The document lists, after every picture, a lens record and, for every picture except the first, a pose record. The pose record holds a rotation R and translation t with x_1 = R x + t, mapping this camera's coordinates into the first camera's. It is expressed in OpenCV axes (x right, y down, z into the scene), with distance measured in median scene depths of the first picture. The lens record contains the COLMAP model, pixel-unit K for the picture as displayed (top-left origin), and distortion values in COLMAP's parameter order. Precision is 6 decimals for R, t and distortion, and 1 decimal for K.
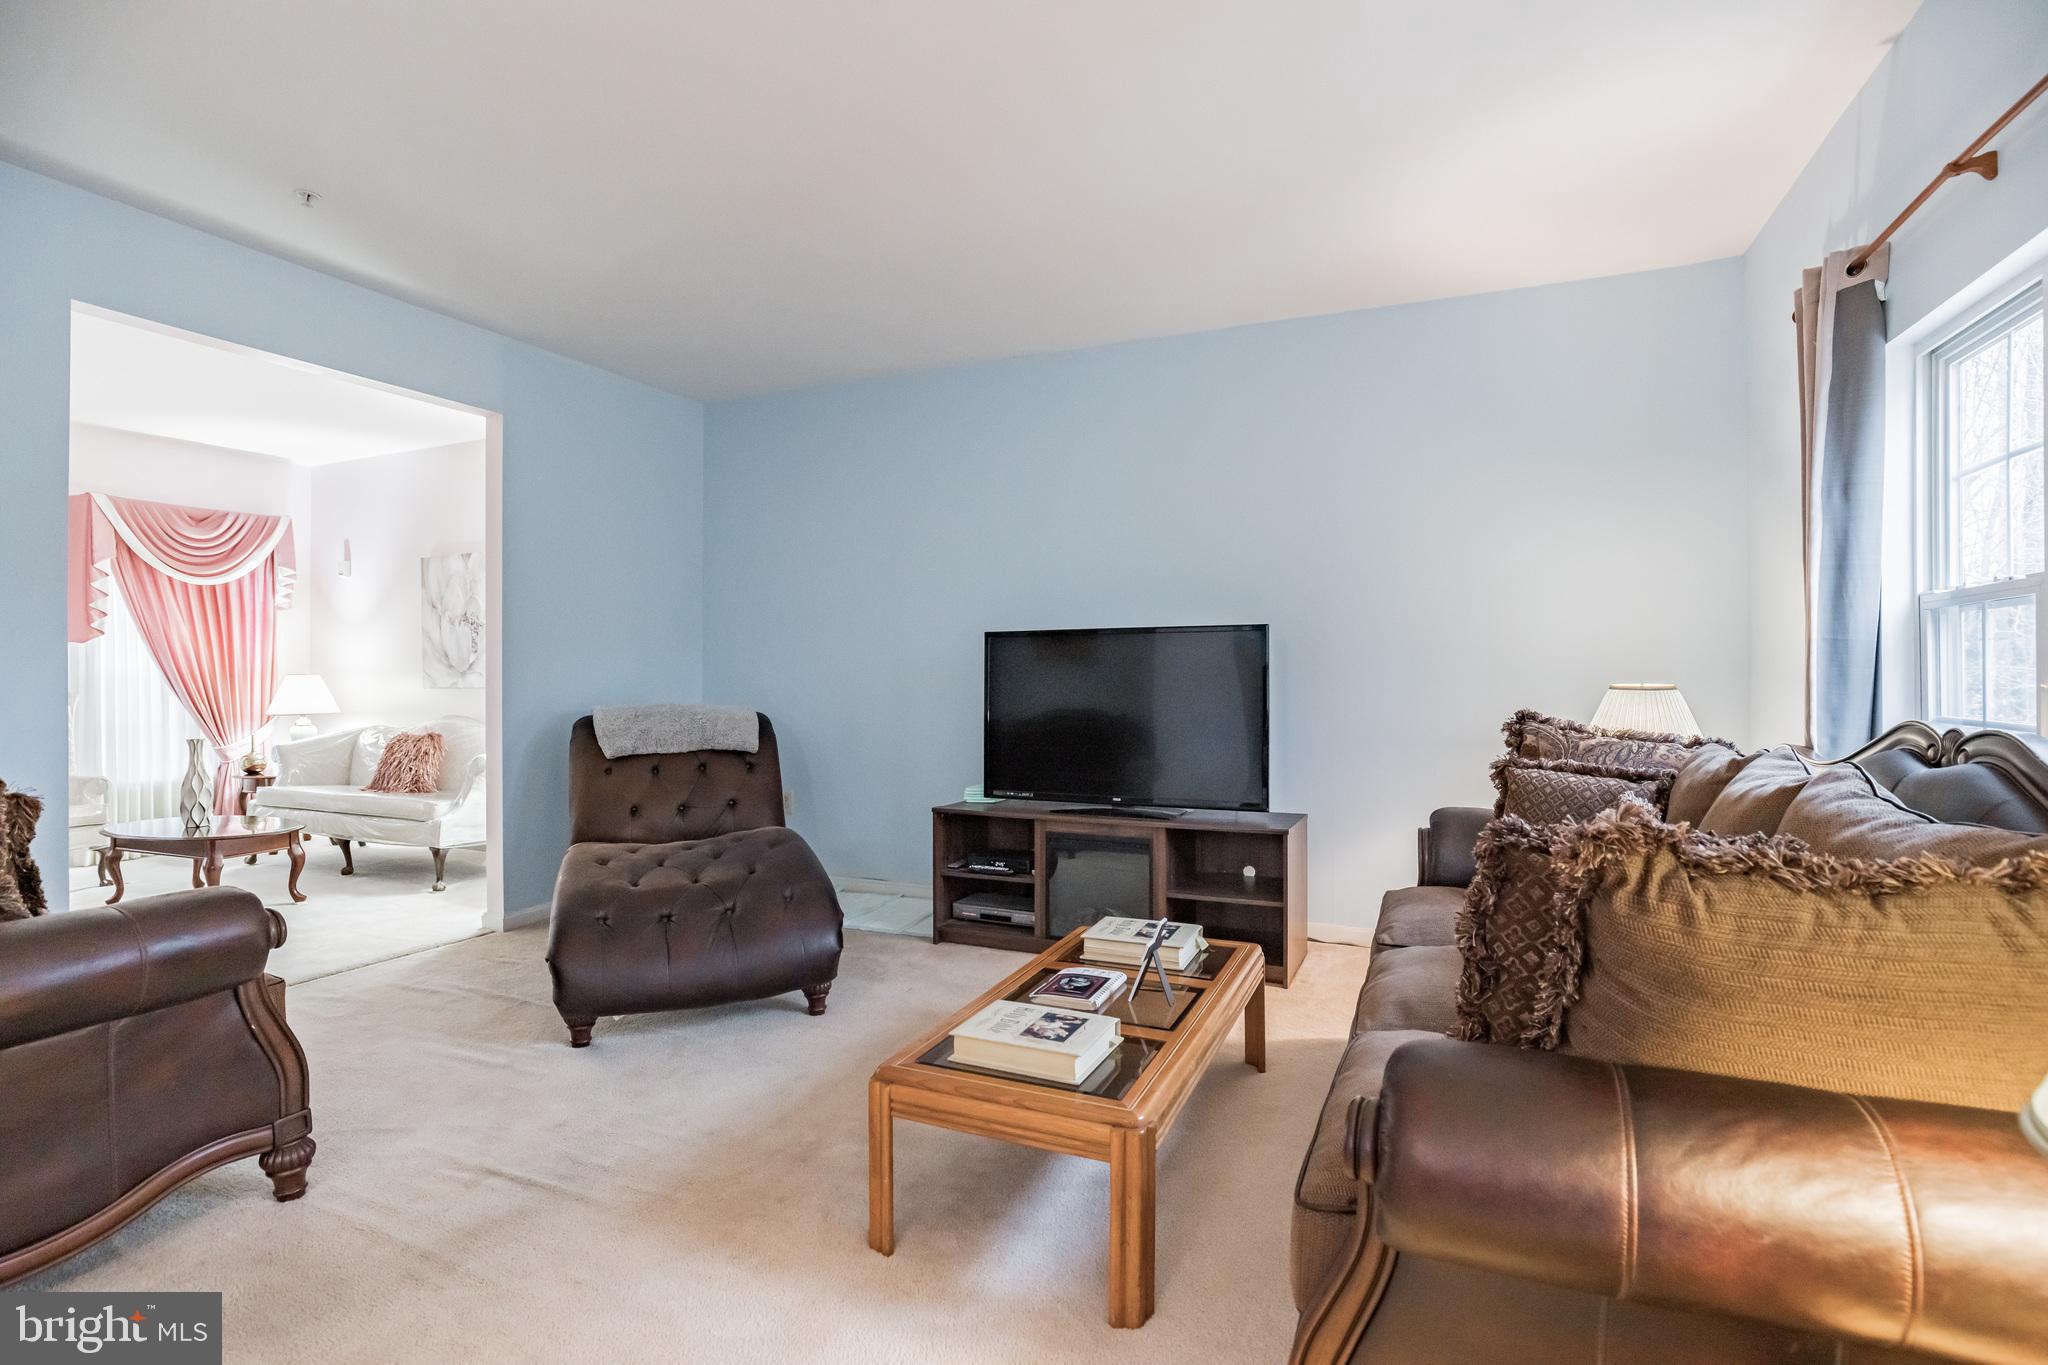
lens RADIAL K [[934.5, 0, 1024.0], [0, 934.5, 682.5], [0, 0, 1]] dist [-0.021666, -0.000020]
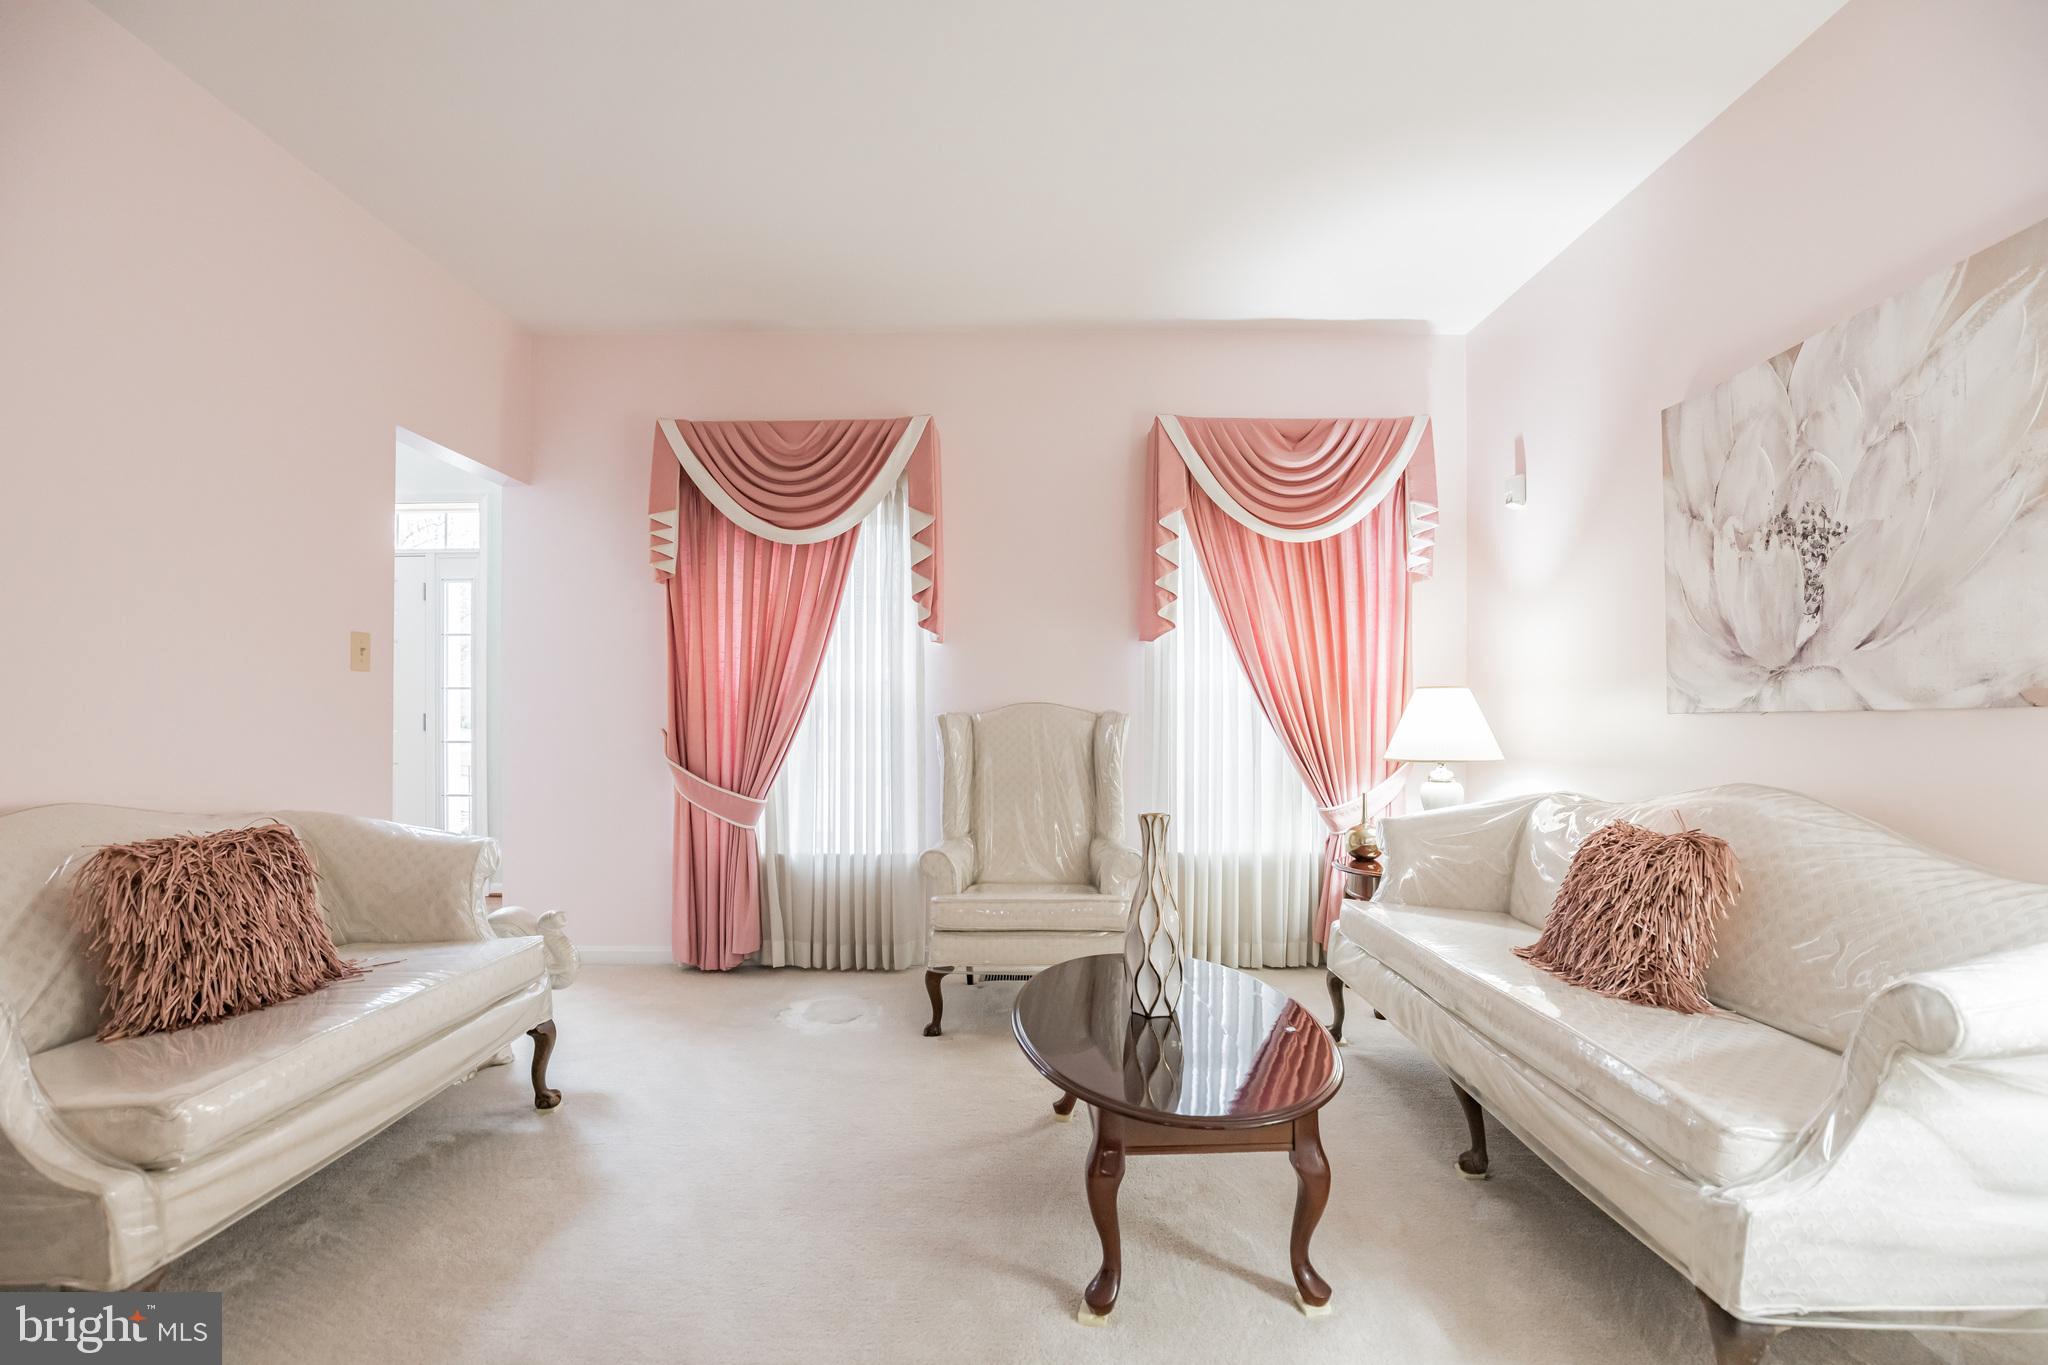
lens RADIAL K [[958.5, 0, 1023.5], [0, 958.5, 710.1], [0, 0, 1]] dist [-0.036734, 0.000692]
pose [[0.401392, 0.001024, -0.915906, -0.384342], [-0.013170, 0.999902, -0.004654, 0.010946], [0.915812, 0.013931, 0.401366, 0.575027]]
